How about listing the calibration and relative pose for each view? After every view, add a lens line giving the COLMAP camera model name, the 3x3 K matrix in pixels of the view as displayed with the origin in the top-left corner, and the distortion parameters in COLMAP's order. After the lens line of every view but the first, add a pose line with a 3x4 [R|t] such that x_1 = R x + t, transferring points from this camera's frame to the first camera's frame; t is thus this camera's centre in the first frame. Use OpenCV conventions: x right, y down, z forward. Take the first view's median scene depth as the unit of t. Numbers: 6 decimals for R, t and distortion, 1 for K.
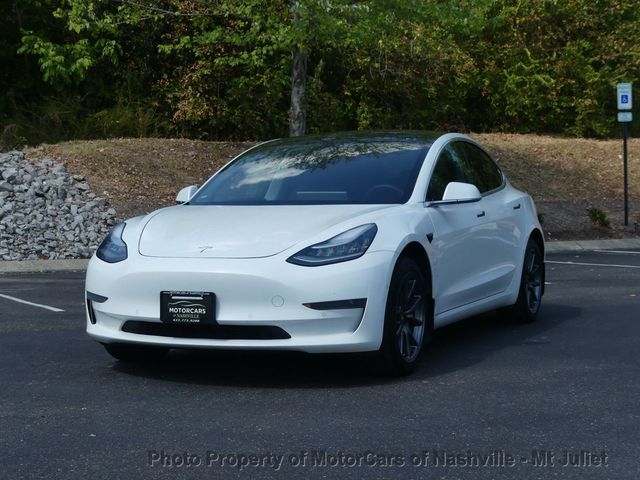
lens RADIAL K [[1217.5, 0, 320.0], [0, 1217.5, 240.0], [0, 0, 1]] dist [0.004248, 0.081029]
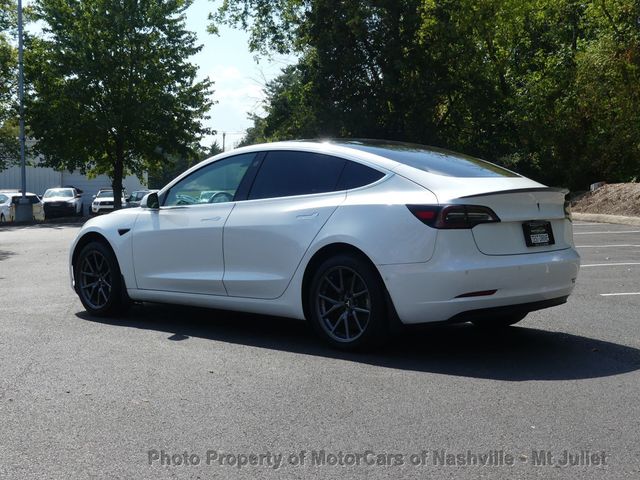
lens RADIAL K [[1001.6, 0, 320.0], [0, 1001.6, 240.0], [0, 0, 1]] dist [-0.002622, -0.001403]
pose [[-0.368471, 0.062199, -0.927556, 0.448156], [-0.017949, 0.997097, 0.073992, -0.034007], [0.929466, 0.043913, -0.366285, 0.671483]]
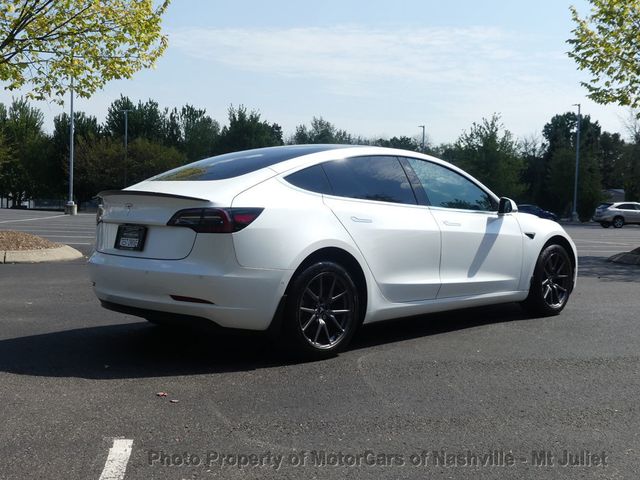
lens RADIAL K [[803.1, 0, 320.0], [0, 803.1, 240.0], [0, 0, 1]] dist [0.000242, 0.008356]
pose [[-0.926286, -0.024312, 0.376036, -0.111945], [0.007753, 0.996476, 0.083524, -0.033234], [-0.376741, 0.080283, -0.922833, 0.858039]]
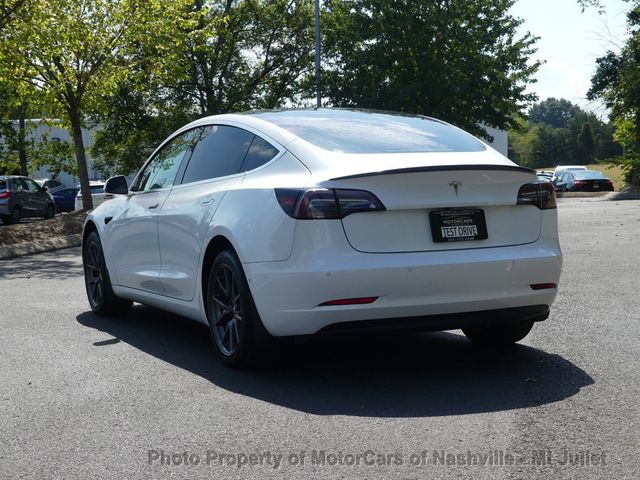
lens RADIAL K [[1174.6, 0, 320.0], [0, 1174.6, 240.0], [0, 0, 1]] dist [-0.018015, 0.149607]
pose [[-0.671457, 0.068363, -0.737883, 0.345426], [0.004712, 0.996109, 0.088000, -0.035828], [0.741028, 0.055611, -0.669167, 0.808791]]
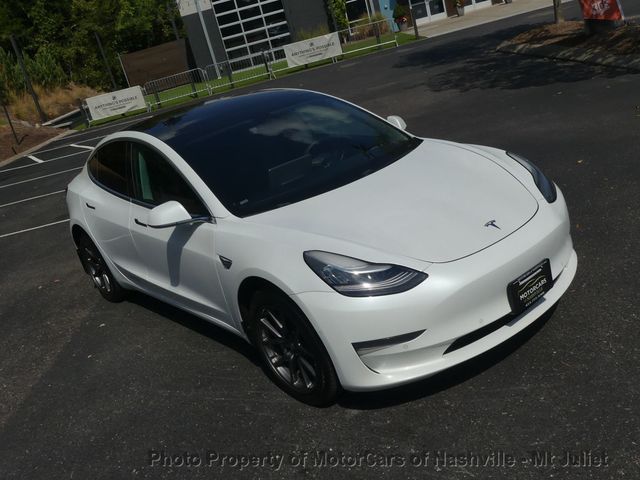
lens RADIAL K [[640.1, 0, 324.6], [0, 640.1, 231.5], [0, 0, 1]] dist [0.008929, 0.008422]
pose [[0.454808, -0.369649, 0.810253, -0.203797], [0.259717, 0.925298, 0.276352, -0.057874], [-0.851879, 0.084749, 0.516837, 0.318027]]
